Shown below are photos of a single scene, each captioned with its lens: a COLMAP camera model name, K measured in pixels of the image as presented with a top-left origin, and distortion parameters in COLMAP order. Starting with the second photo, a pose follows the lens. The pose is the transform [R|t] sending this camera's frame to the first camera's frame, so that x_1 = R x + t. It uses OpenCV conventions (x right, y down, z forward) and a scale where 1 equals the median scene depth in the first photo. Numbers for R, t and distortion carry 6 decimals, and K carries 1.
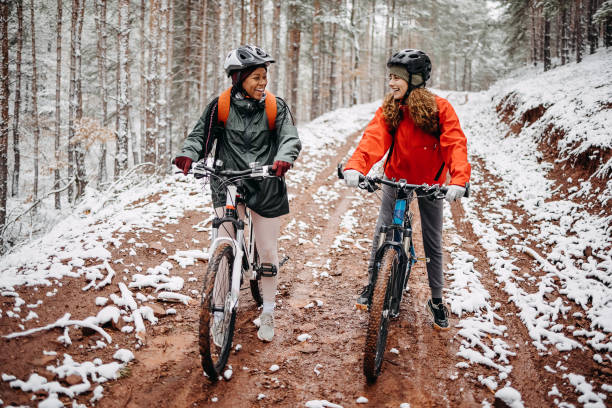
lens RADIAL K [[604.3, 0, 306.0], [0, 604.3, 204.0], [0, 0, 1]] dist [-0.086586, 0.031672]
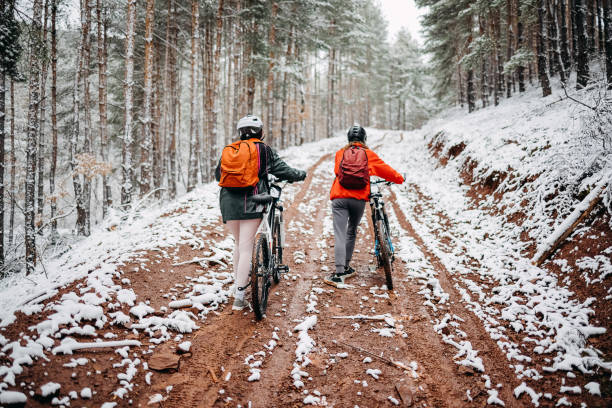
lens RADIAL K [[604.3, 0, 306.0], [0, 604.3, 204.0], [0, 0, 1]] dist [-0.086586, 0.031672]
pose [[0.994678, -0.012713, 0.102246, -0.041233], [0.019170, 0.997866, -0.062415, 0.023465], [-0.101234, 0.064043, 0.992799, -0.139446]]
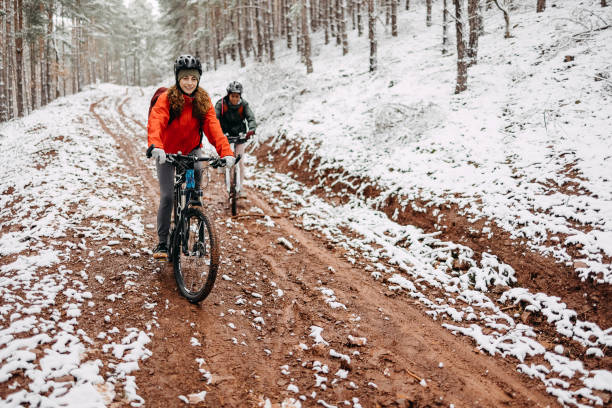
lens RADIAL K [[604.3, 0, 306.0], [0, 604.3, 204.0], [0, 0, 1]] dist [-0.086586, 0.031672]
pose [[0.858128, -0.069493, 0.508711, -0.214917], [0.064784, 0.997534, 0.026987, 0.110929], [-0.509332, 0.009798, 0.860514, -0.606460]]
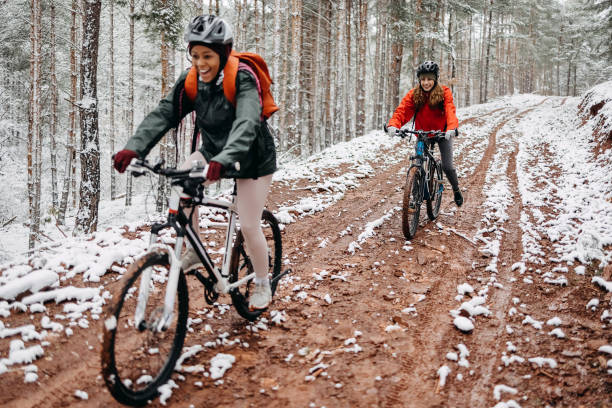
lens RADIAL K [[603.6, 0, 301.4], [0, 603.6, 202.6], [0, 0, 1]] dist [0.003689, -0.025713]
pose [[0.985821, 0.004093, -0.167753, -0.005988], [-0.007536, 0.999774, -0.019894, 0.048270], [0.167633, 0.020876, 0.985628, -0.215553]]
